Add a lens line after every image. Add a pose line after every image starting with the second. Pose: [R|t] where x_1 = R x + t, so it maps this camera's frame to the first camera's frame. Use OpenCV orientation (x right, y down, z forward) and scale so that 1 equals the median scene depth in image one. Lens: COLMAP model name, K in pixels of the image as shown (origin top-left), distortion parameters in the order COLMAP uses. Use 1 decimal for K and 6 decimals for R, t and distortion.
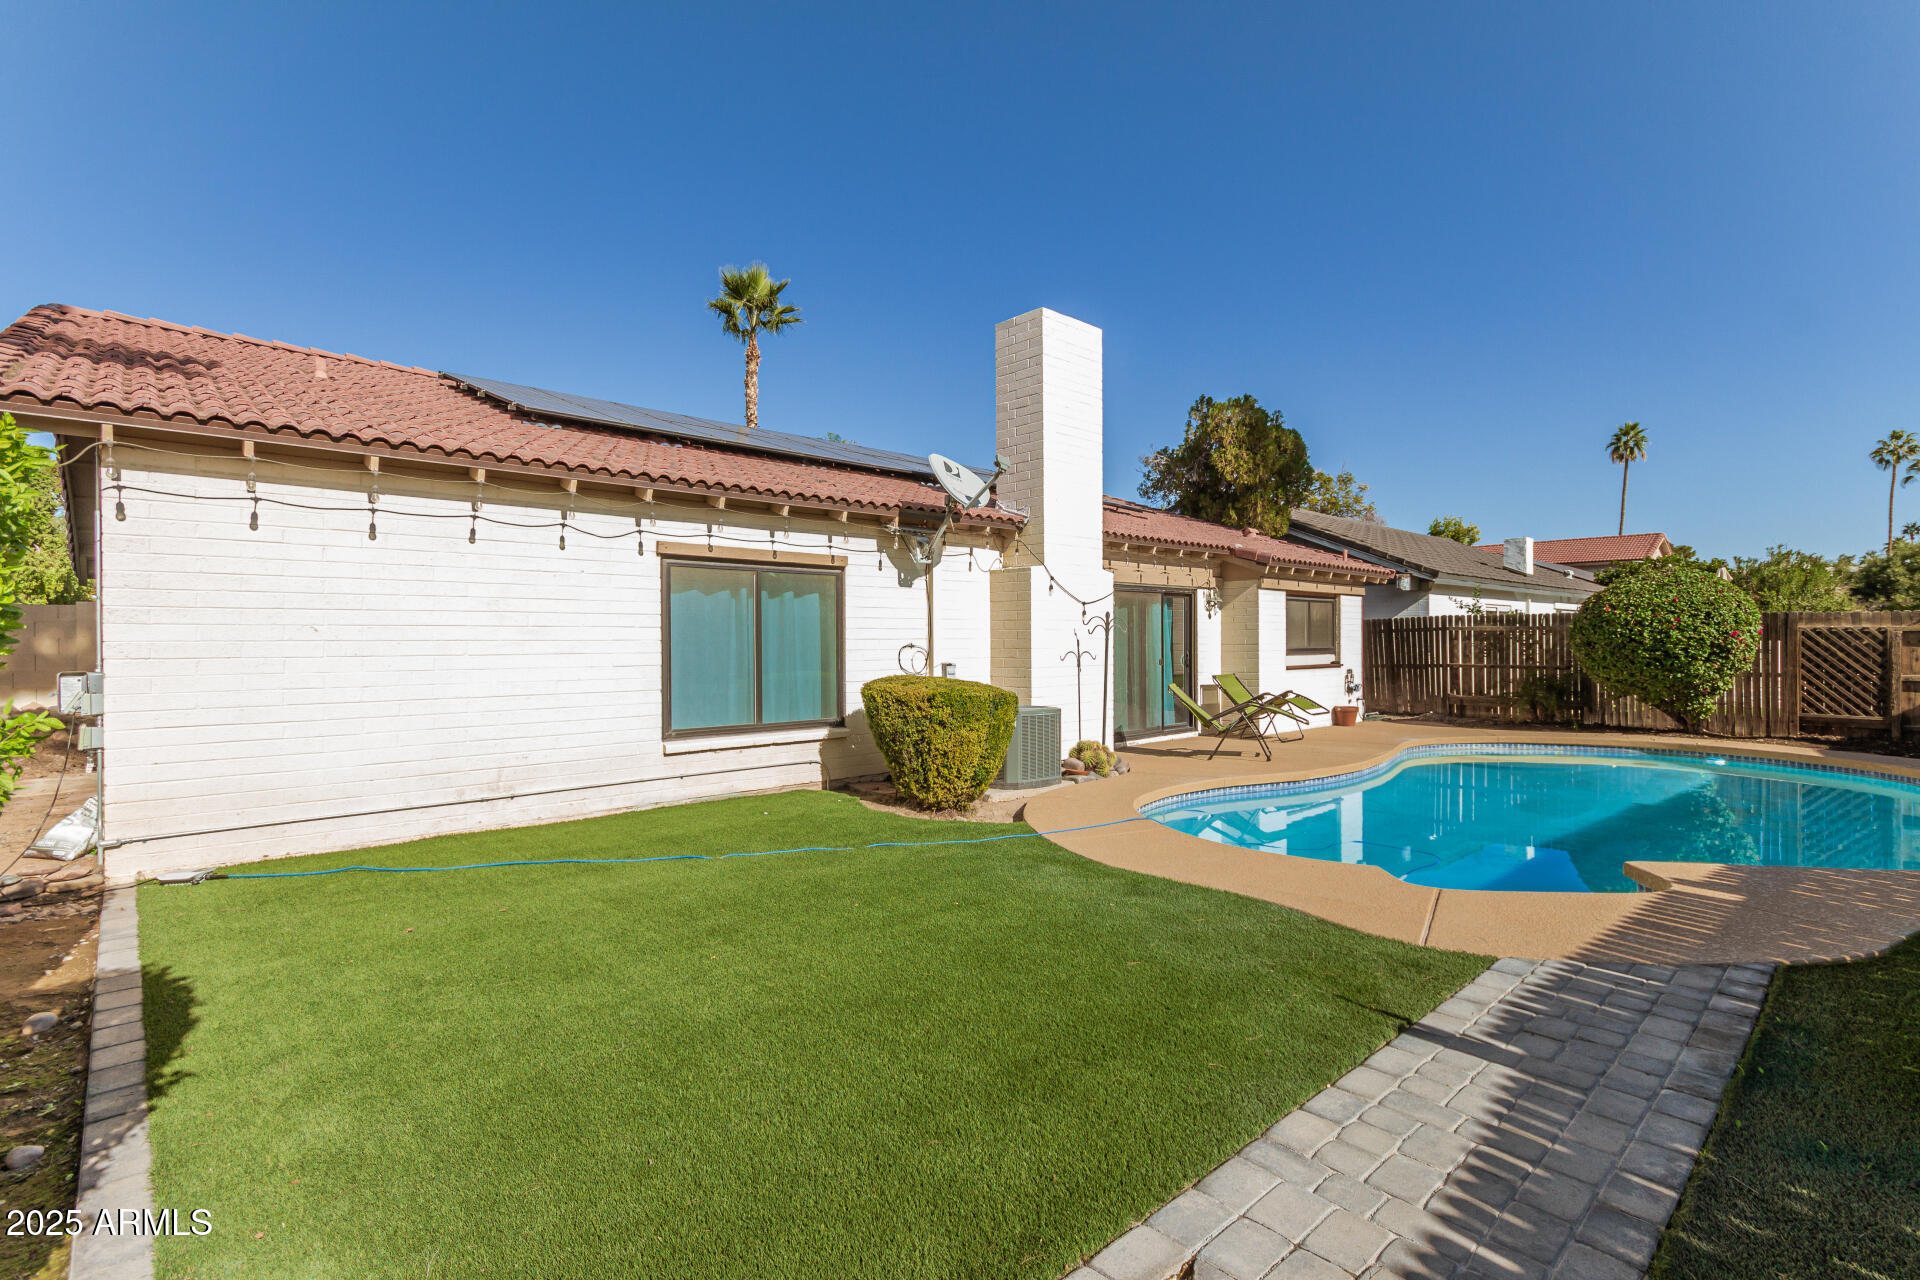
lens RADIAL K [[882.4, 0, 960.0], [0, 882.4, 640.0], [0, 0, 1]] dist [0.000496, 0.000179]
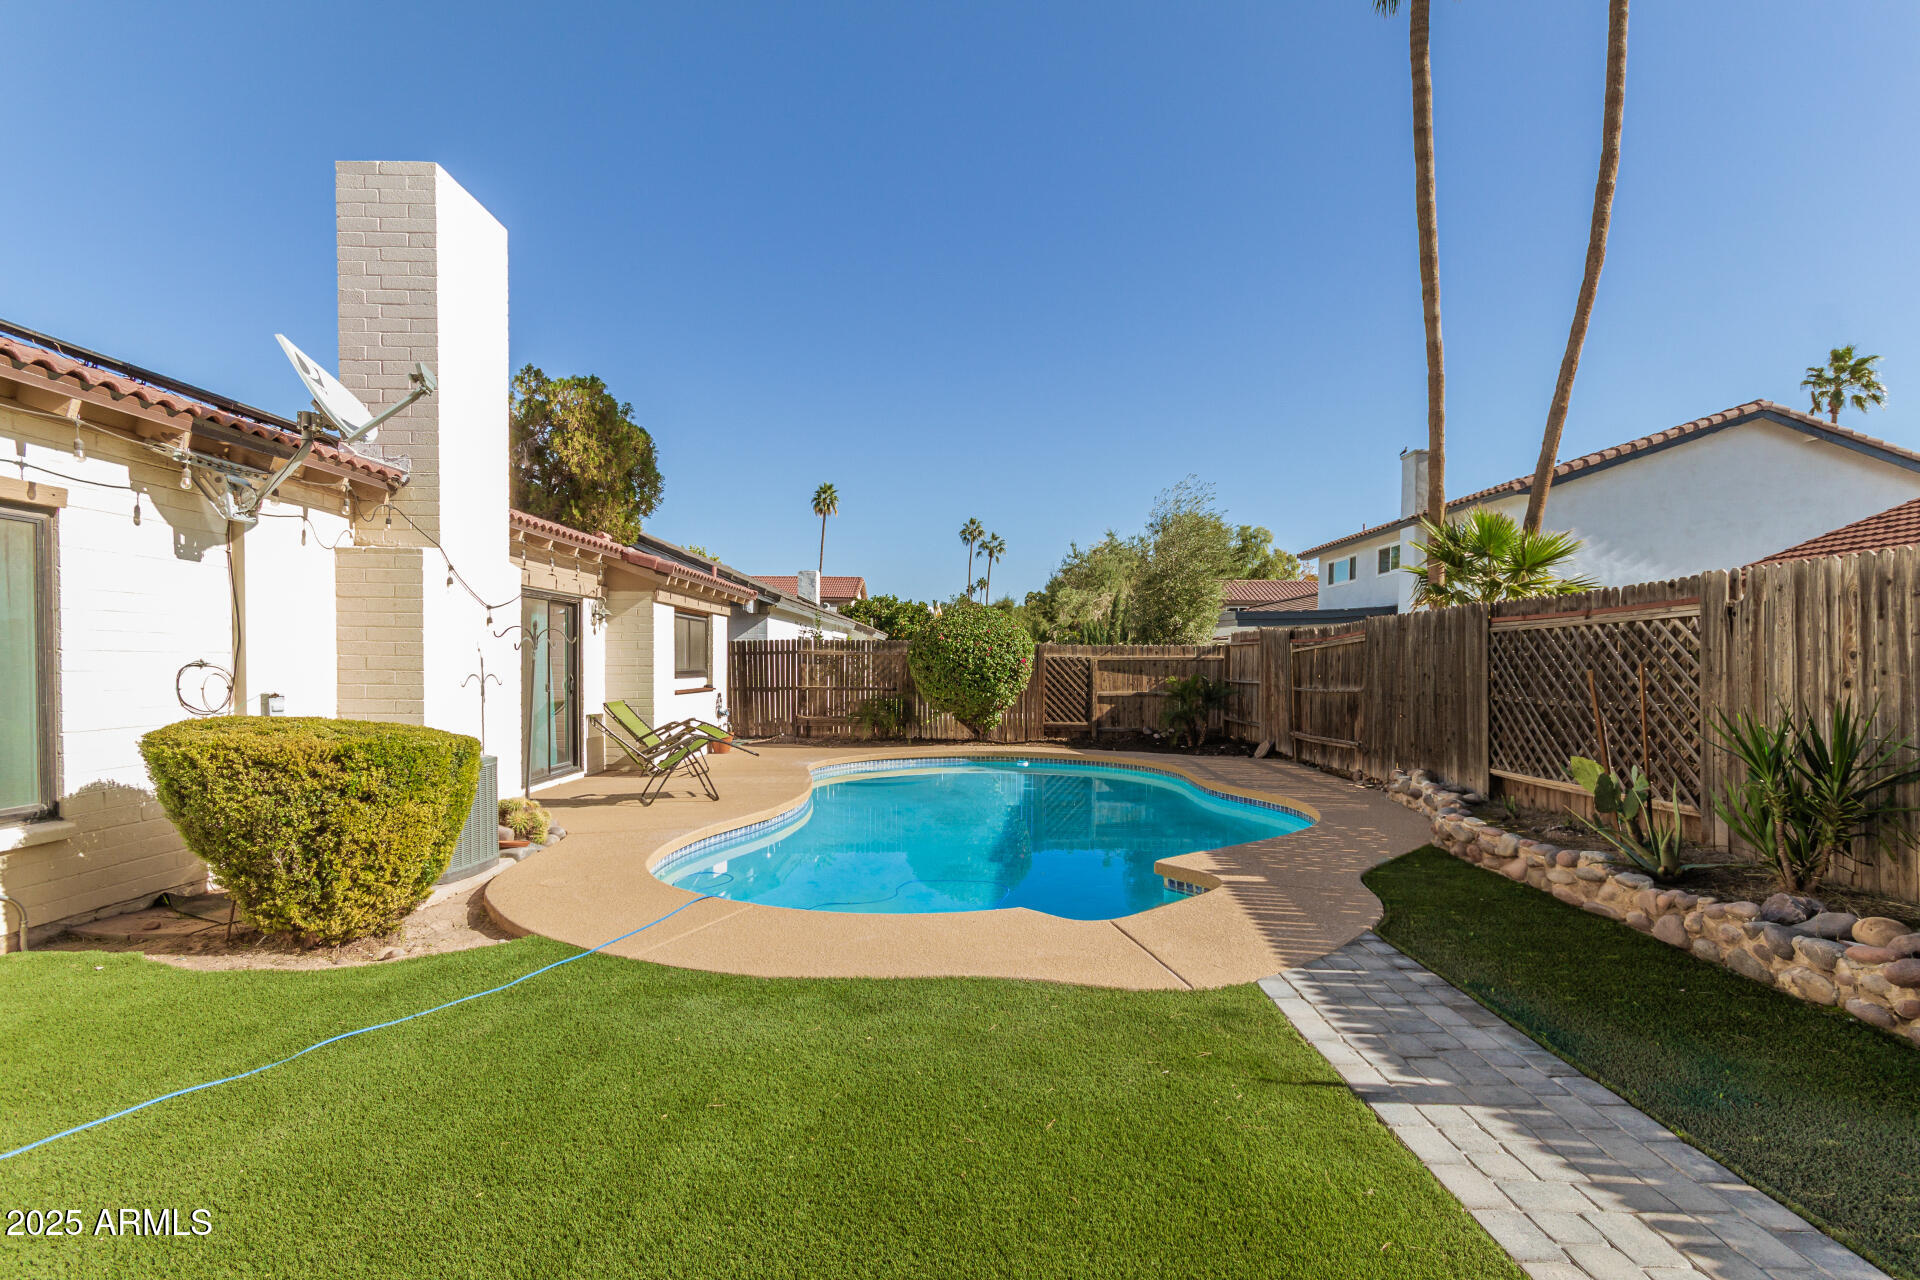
lens RADIAL K [[904.6, 0, 965.5], [0, 904.6, 685.0], [0, 0, 1]] dist [0.002745, 0.000856]
pose [[0.676963, -0.007893, 0.735974, -0.155118], [-0.010255, 0.999744, 0.020155, 0.003293], [-0.735945, -0.021192, 0.676709, 0.240932]]
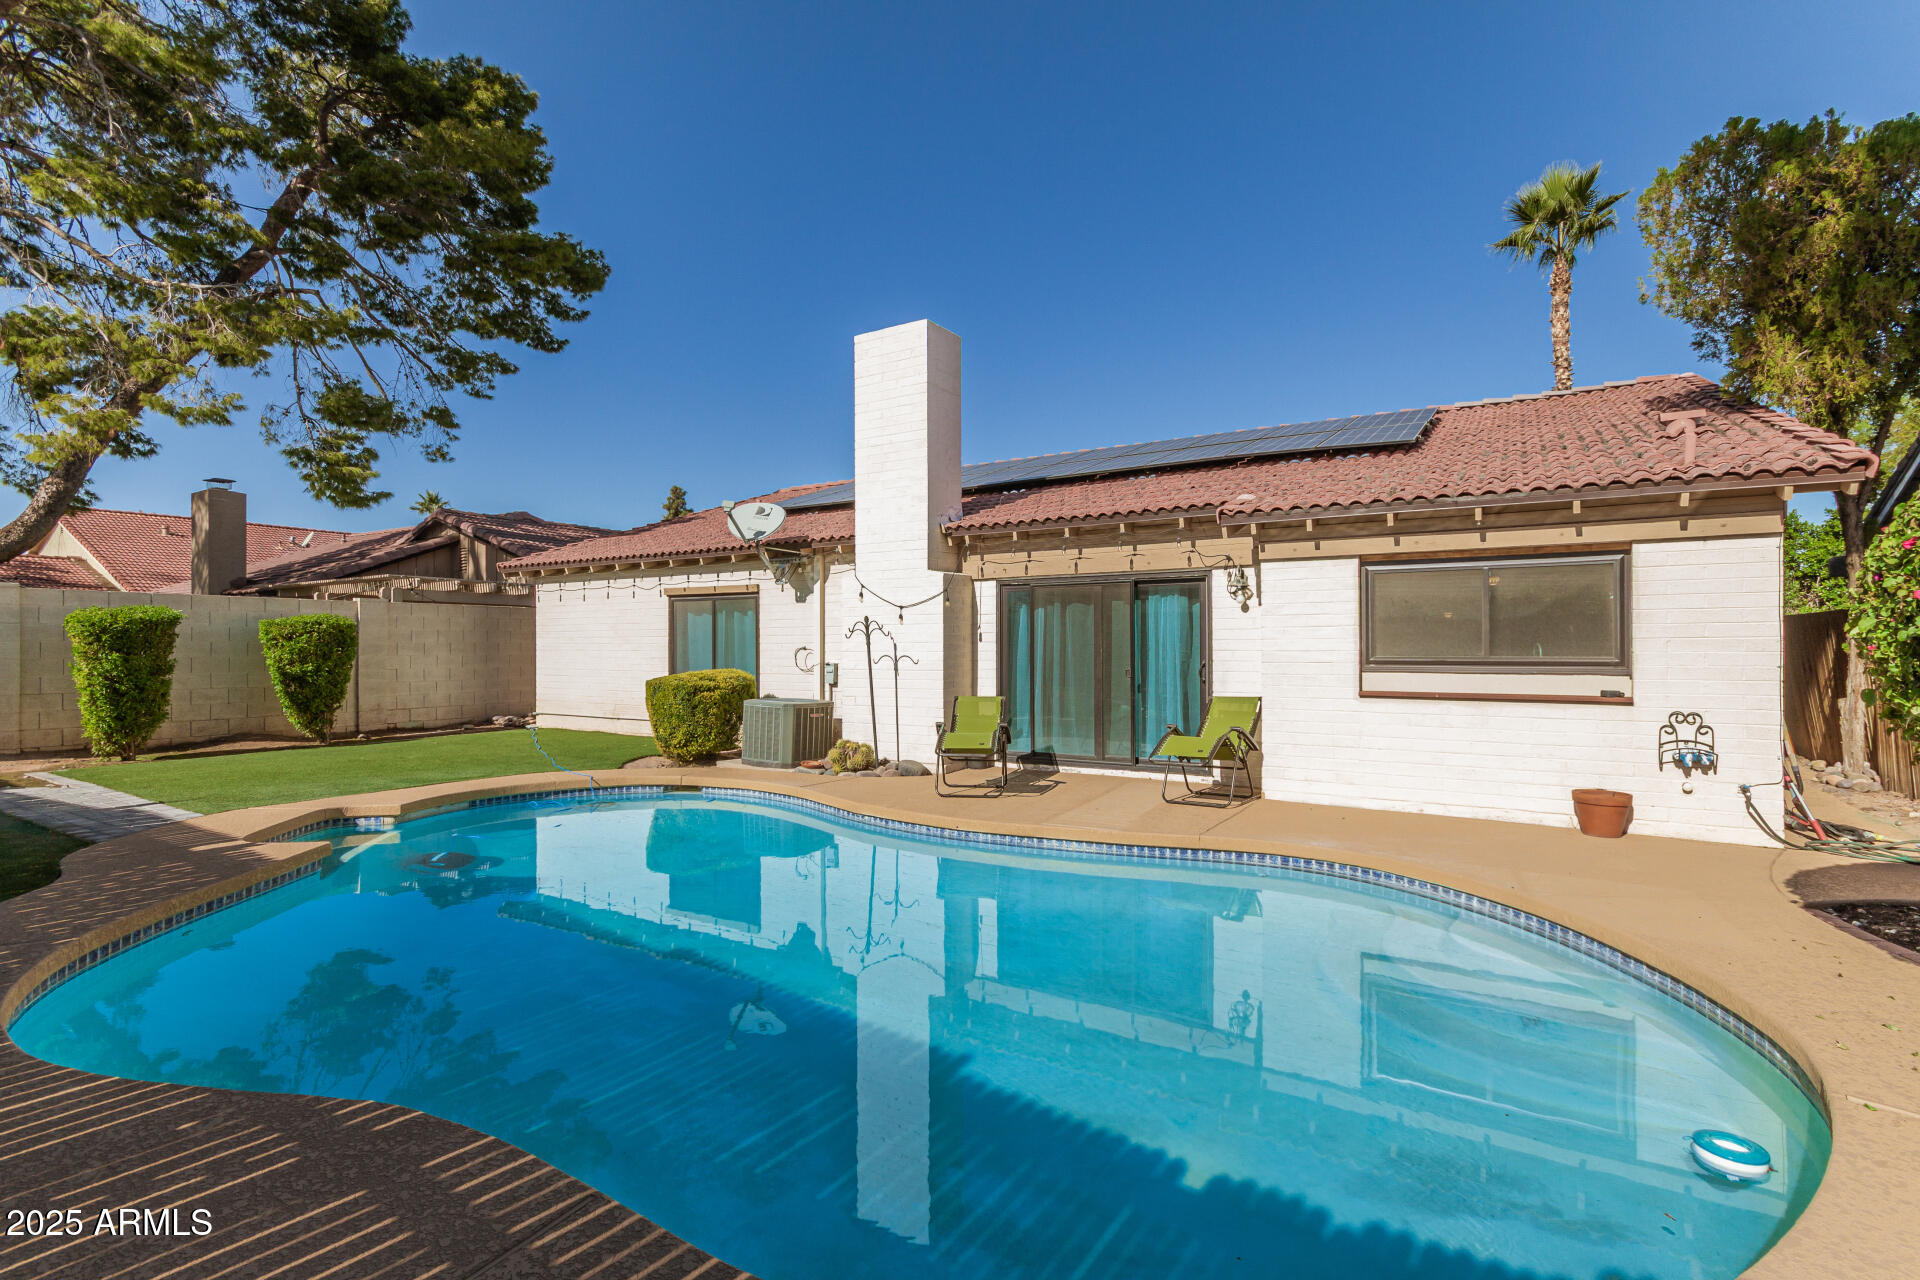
lens RADIAL K [[856.1, 0, 960.0], [0, 856.1, 640.0], [0, 0, 1]] dist [-0.000731, -0.000074]
pose [[0.283342, 0.000210, -0.959019, 1.209739], [0.003848, 0.999992, 0.001356, -0.006453], [0.959011, -0.004075, 0.283339, 0.879396]]
